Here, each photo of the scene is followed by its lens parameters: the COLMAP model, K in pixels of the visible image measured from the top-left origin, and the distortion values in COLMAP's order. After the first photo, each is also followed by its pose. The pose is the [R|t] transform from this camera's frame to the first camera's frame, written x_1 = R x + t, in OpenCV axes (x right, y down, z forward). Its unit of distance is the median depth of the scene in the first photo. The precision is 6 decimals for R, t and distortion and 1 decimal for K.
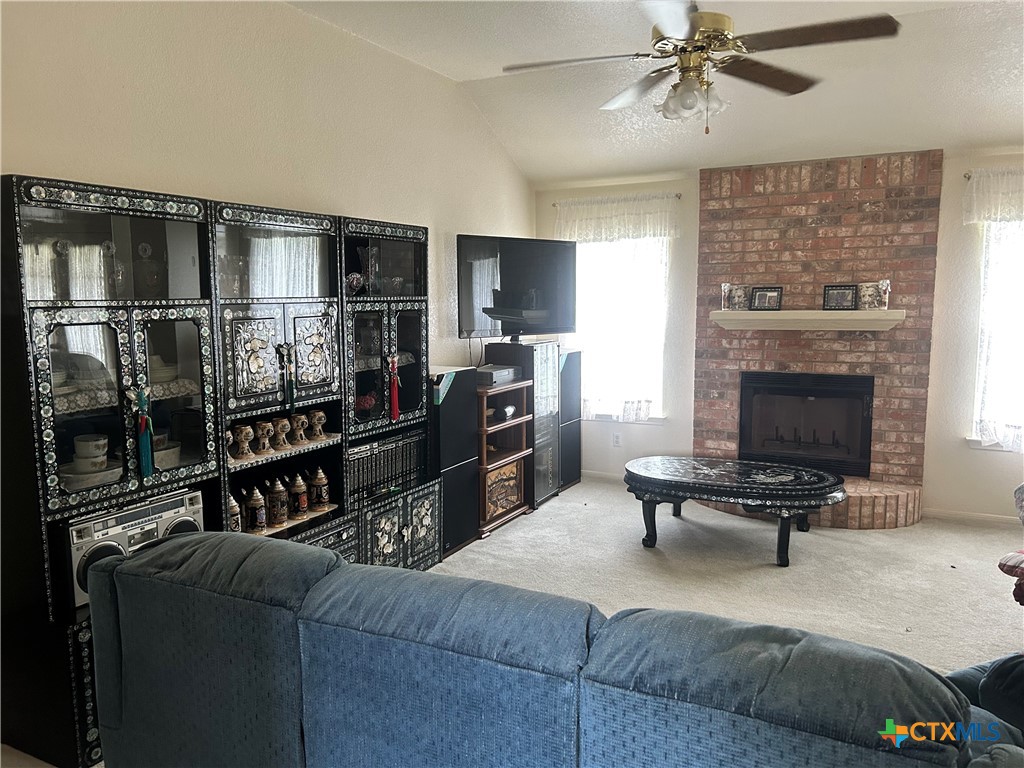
lens RADIAL K [[765.6, 0, 512.3], [0, 765.6, 387.9], [0, 0, 1]] dist [0.050219, -0.055027]
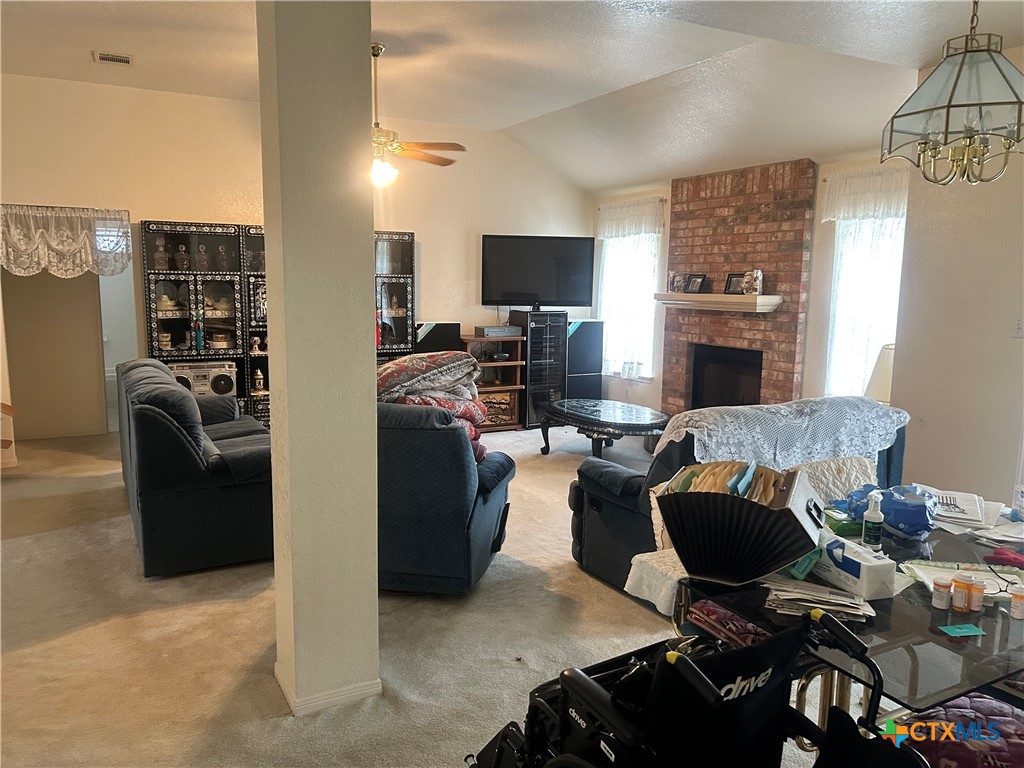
lens RADIAL K [[765.6, 0, 512.3], [0, 765.6, 387.9], [0, 0, 1]] dist [0.050219, -0.055027]
pose [[0.828407, 0.100187, -0.551093, 0.981790], [-0.089855, 0.994901, 0.045798, 0.026036], [0.552872, 0.011579, 0.833186, -0.239814]]
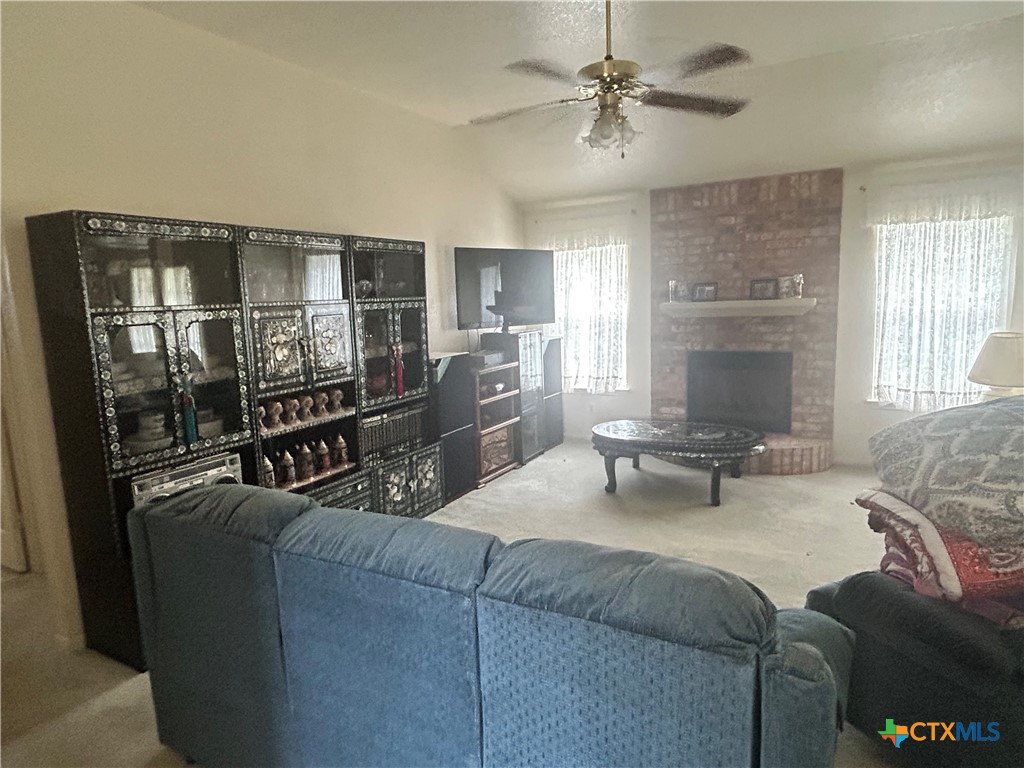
lens RADIAL K [[607.9, 0, 509.6], [0, 607.9, 378.8], [0, 0, 1]] dist [-0.002889, -0.000080]
pose [[0.999057, -0.023473, -0.036524, 0.059106], [0.023959, 0.999629, 0.012923, 0.005055], [0.036207, -0.013786, 0.999249, 0.007305]]
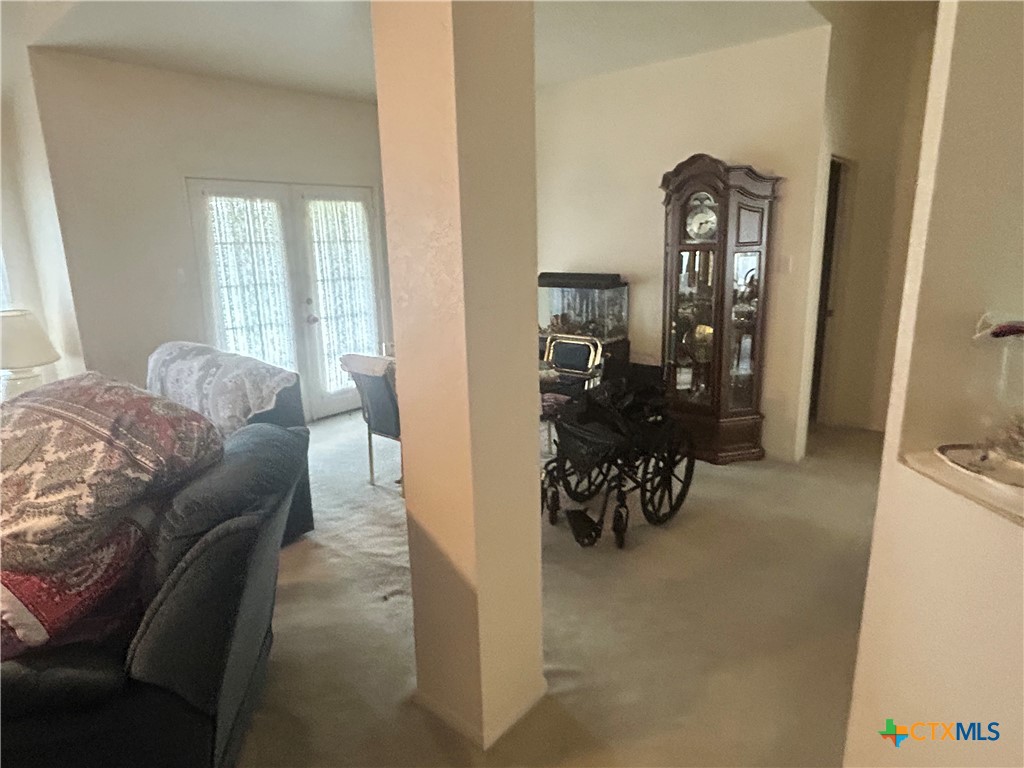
lens RADIAL K [[607.9, 0, 509.6], [0, 607.9, 378.8], [0, 0, 1]] dist [-0.002889, -0.000080]
pose [[0.227739, -0.216835, 0.949272, 0.171714], [0.143500, 0.971719, 0.187535, -0.014599], [-0.963090, 0.093512, 0.252414, 0.153483]]
